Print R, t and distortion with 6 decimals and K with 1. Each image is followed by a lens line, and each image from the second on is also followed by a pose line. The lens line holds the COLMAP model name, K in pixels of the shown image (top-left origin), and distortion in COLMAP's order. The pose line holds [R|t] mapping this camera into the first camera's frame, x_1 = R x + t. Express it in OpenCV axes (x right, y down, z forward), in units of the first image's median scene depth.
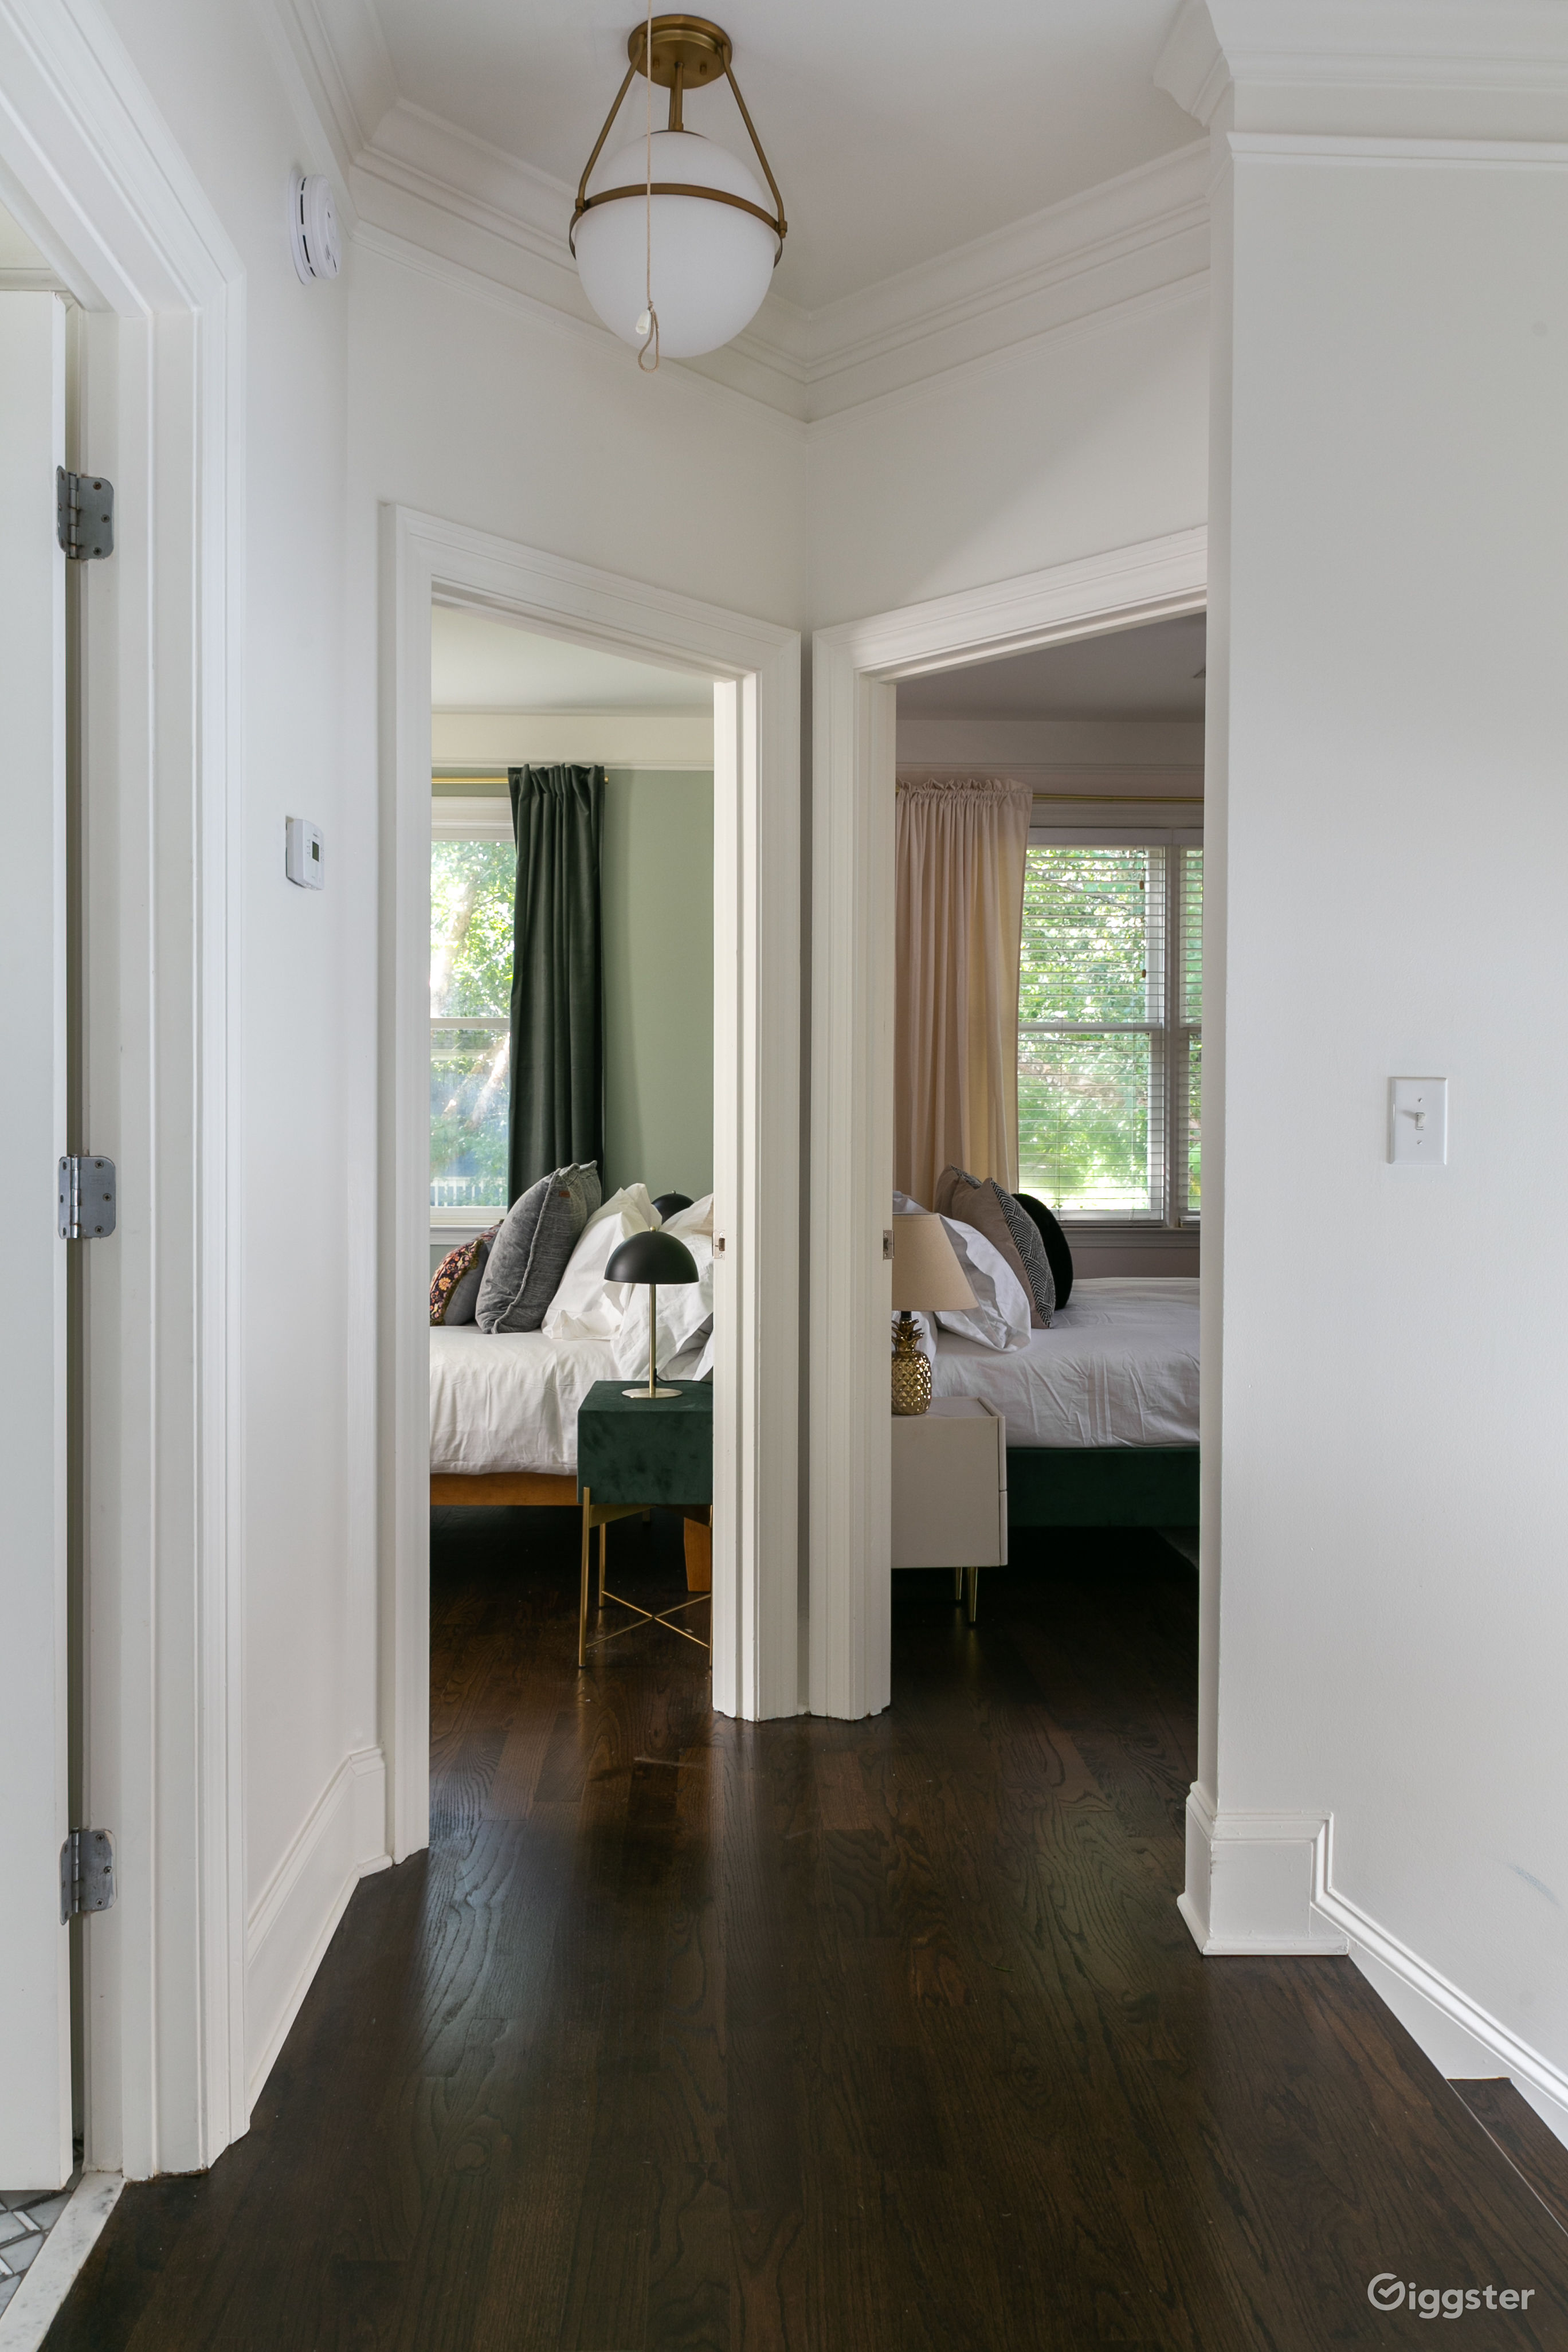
lens RADIAL K [[1867.6, 0, 784.0], [0, 1867.6, 1176.0], [0, 0, 1]] dist [-0.001449, -0.000159]
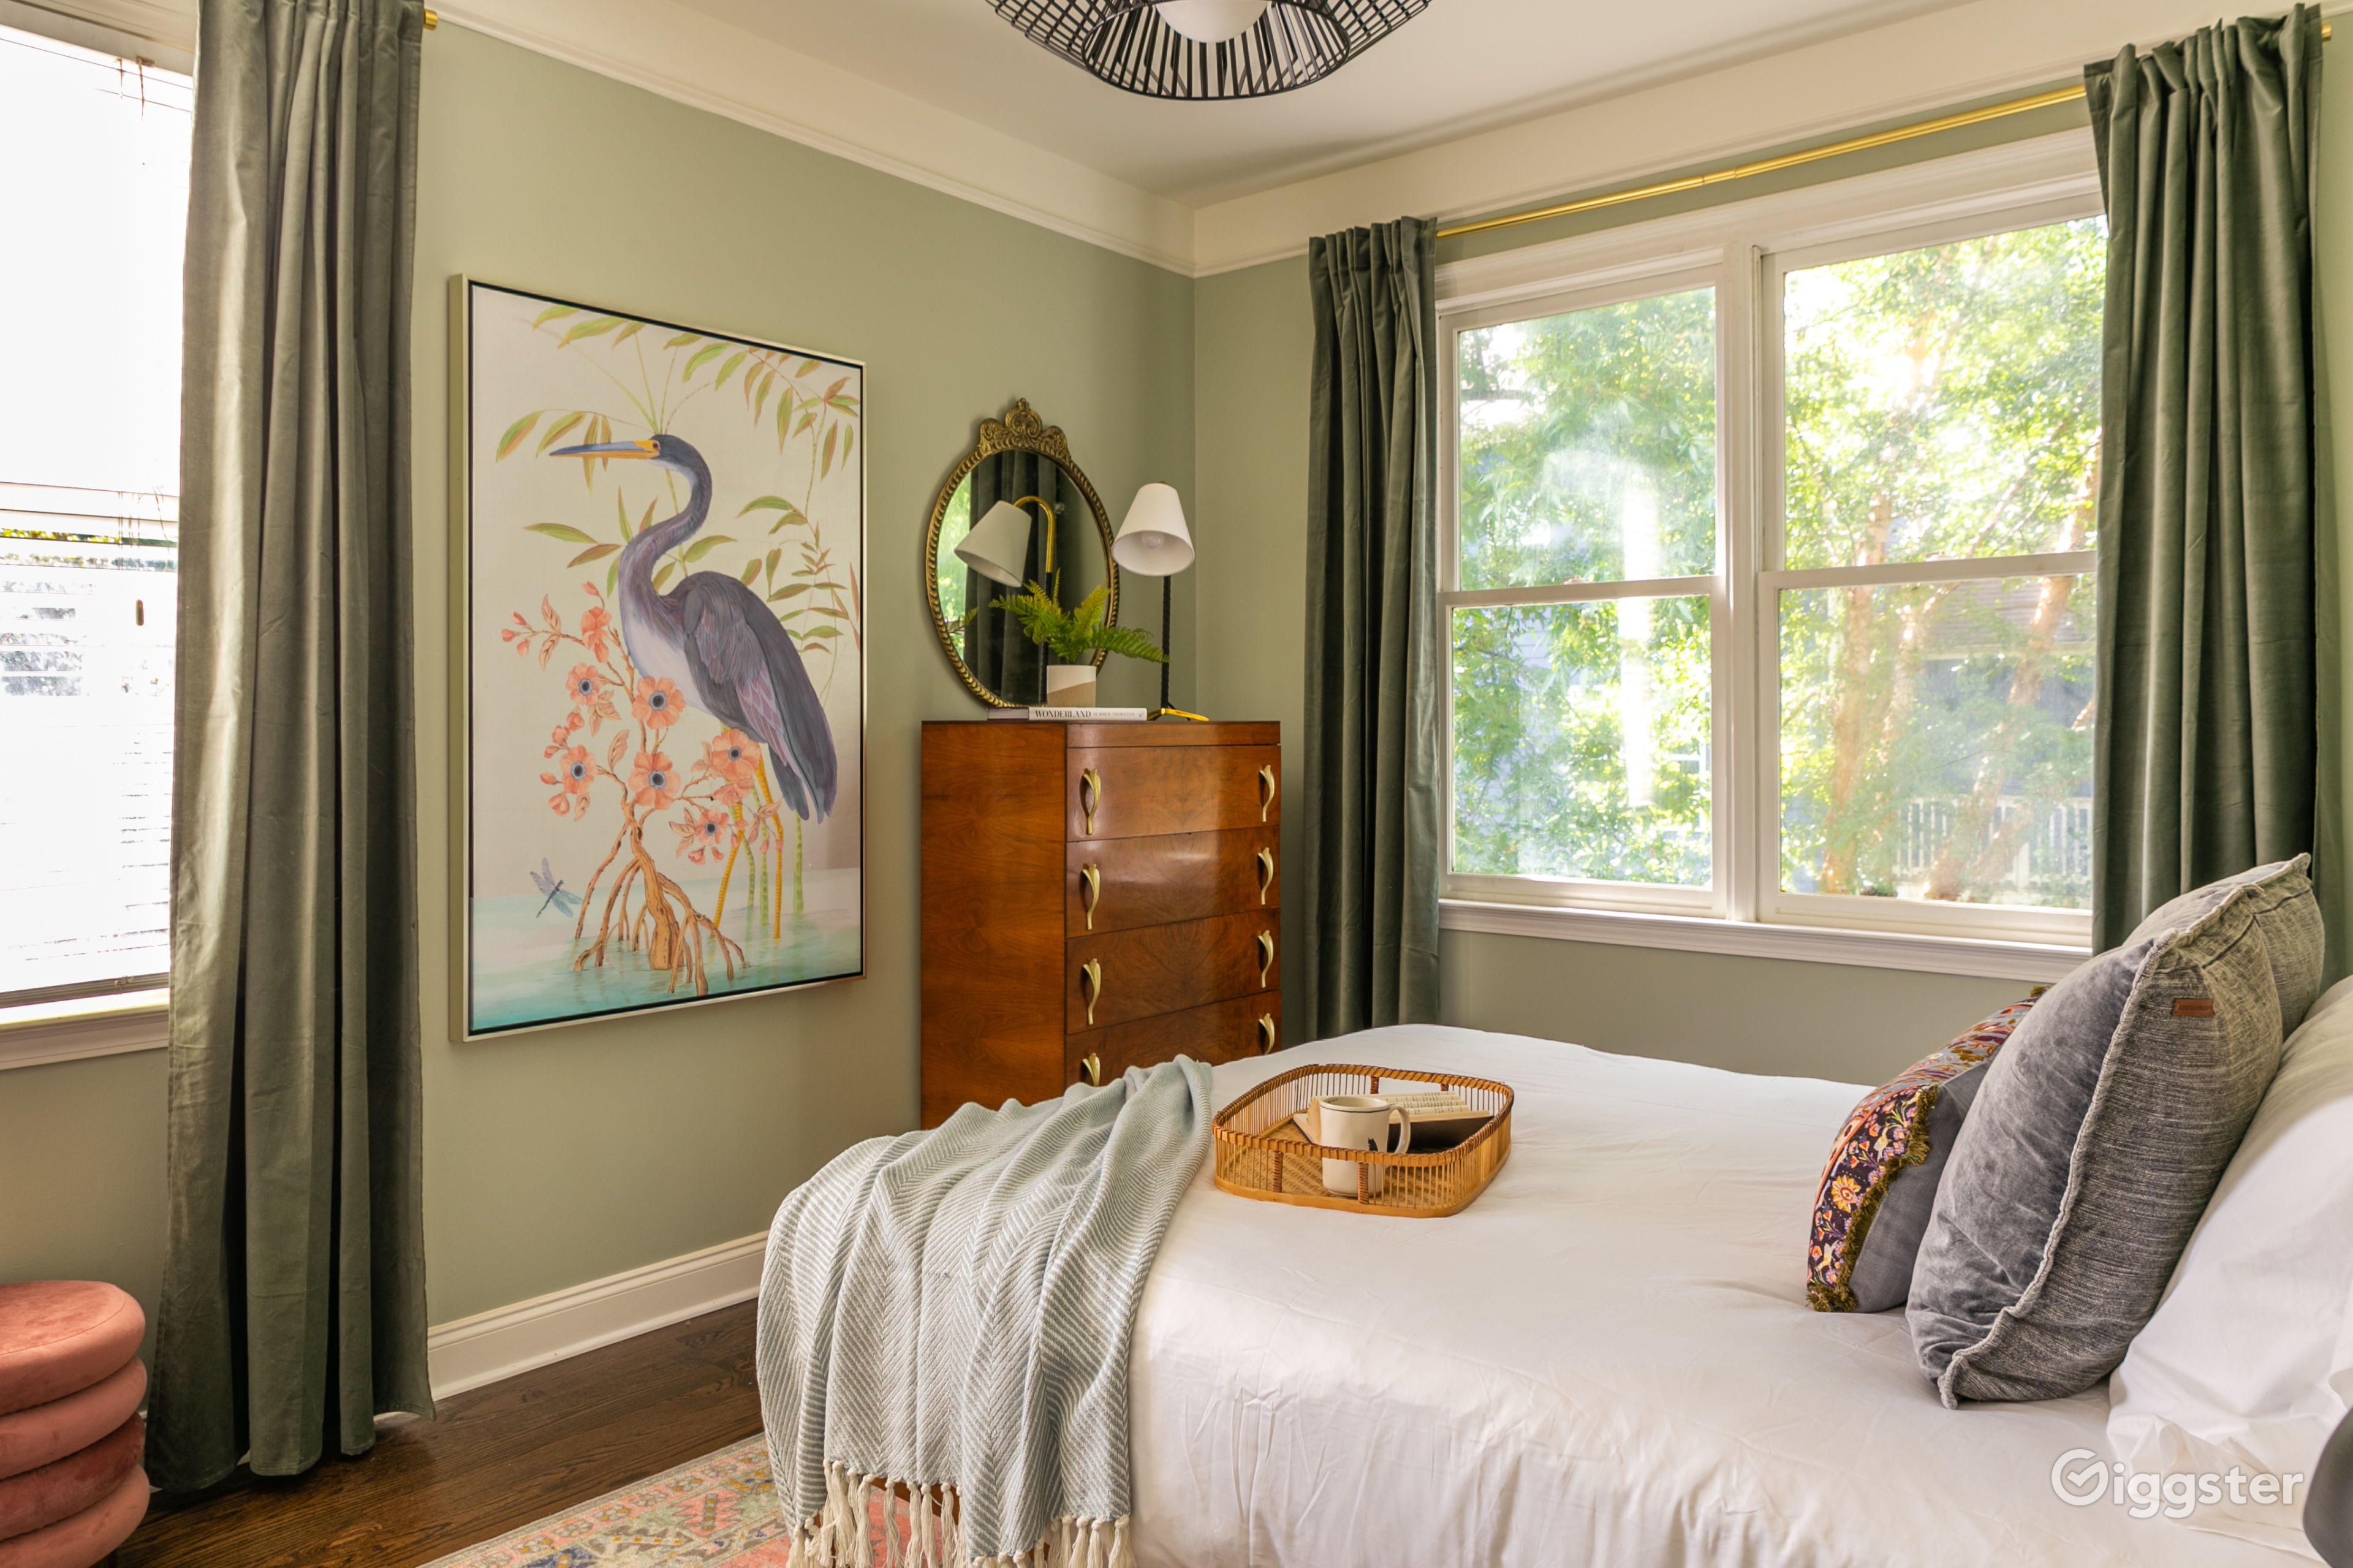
lens RADIAL K [[1584.9, 0, 1176.5], [0, 1584.9, 784.0], [0, 0, 1]] dist [-0.029268, -0.001388]
pose [[0.754049, 0.001339, -0.656817, -0.071786], [-0.034461, 0.998701, -0.037527, -0.009396], [0.655913, 0.050932, 0.753116, 0.661824]]
